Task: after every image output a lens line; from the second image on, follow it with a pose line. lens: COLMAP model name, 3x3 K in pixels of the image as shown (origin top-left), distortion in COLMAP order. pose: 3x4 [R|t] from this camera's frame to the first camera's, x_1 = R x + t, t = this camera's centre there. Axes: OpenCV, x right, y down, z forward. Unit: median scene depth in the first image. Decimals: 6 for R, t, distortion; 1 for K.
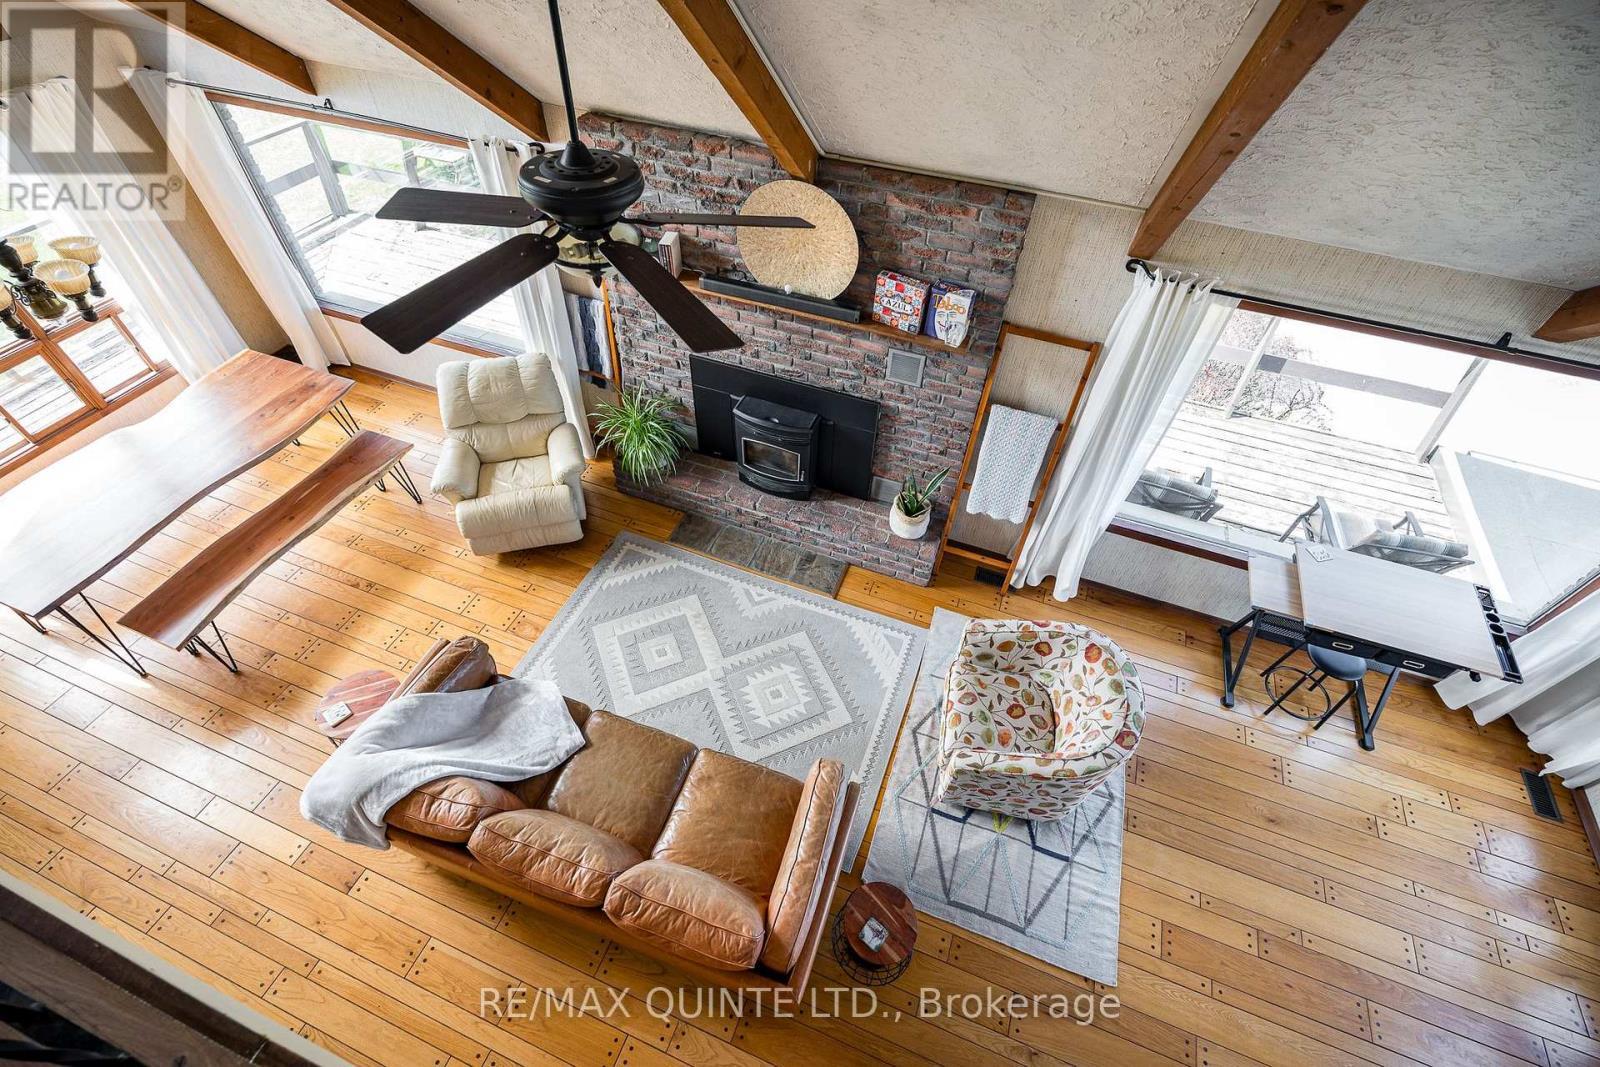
lens RADIAL K [[700.5, 0, 791.9], [0, 700.5, 532.3], [0, 0, 1]] dist [-0.001460, 0.000290]
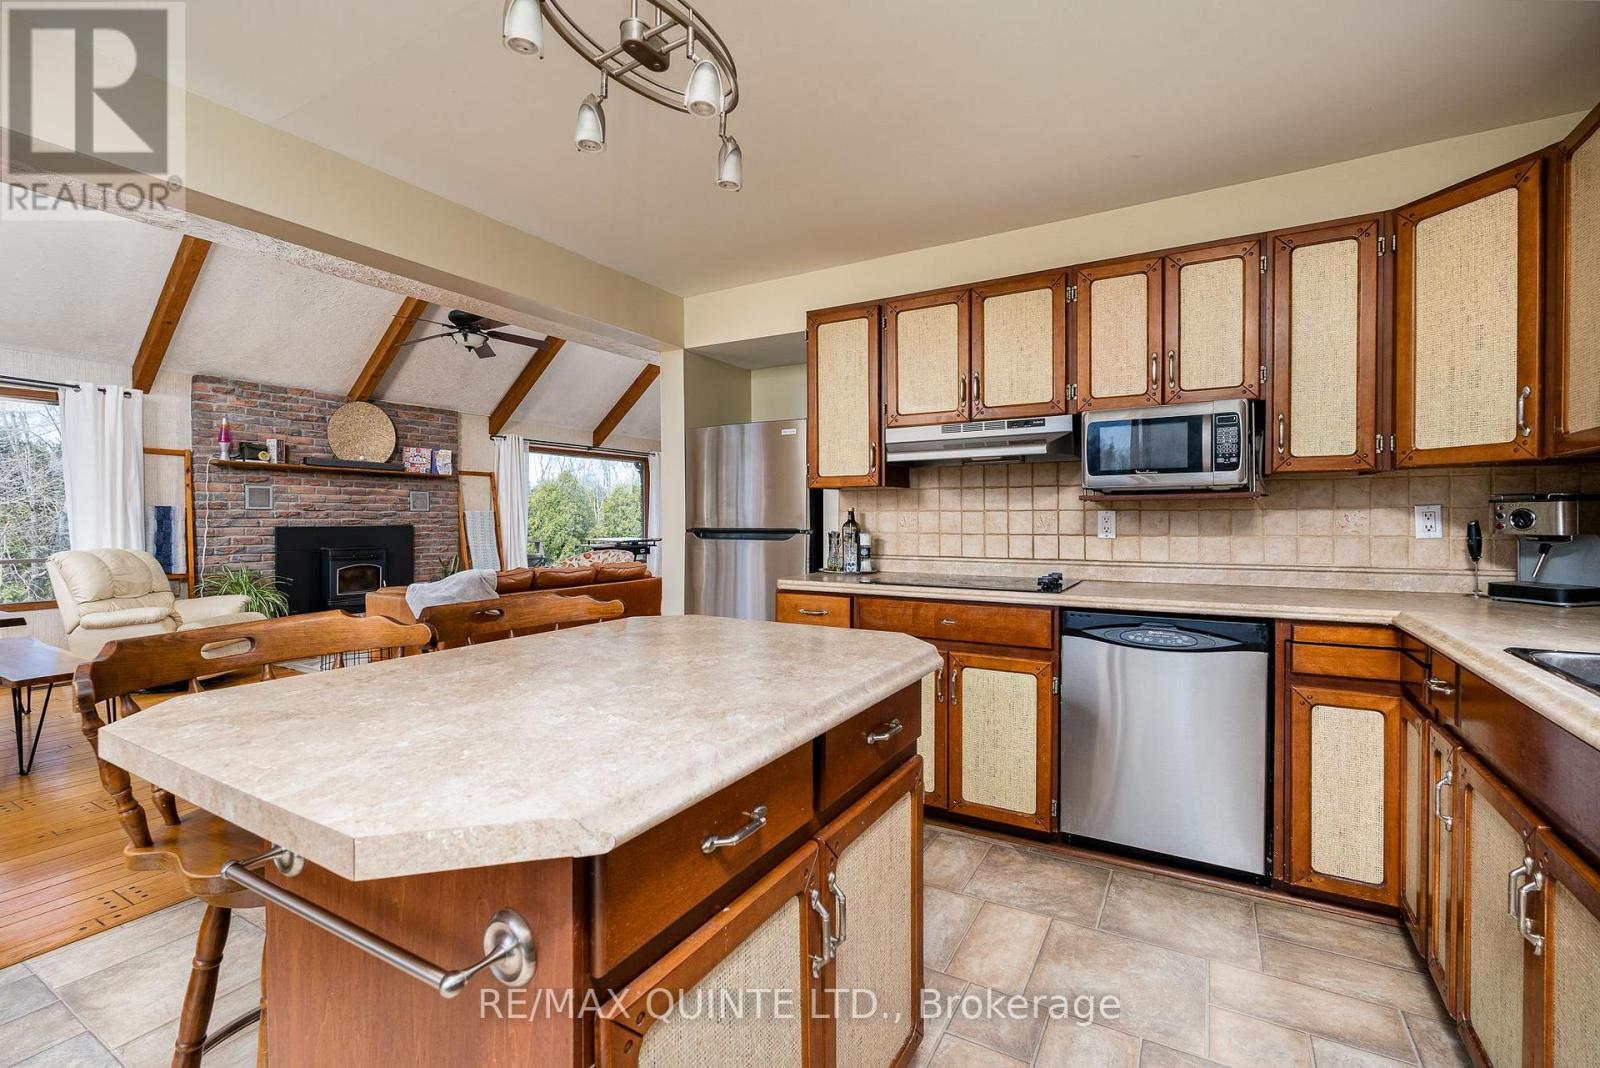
lens RADIAL K [[700.5, 0, 808.0], [0, 700.5, 537.6], [0, 0, 1]] dist [-0.001460, 0.000290]
pose [[0.147201, -0.057540, 0.987431, -1.599242], [0.738850, 0.670109, -0.071095, 0.762968], [-0.657596, 0.740029, 0.141154, 0.106694]]
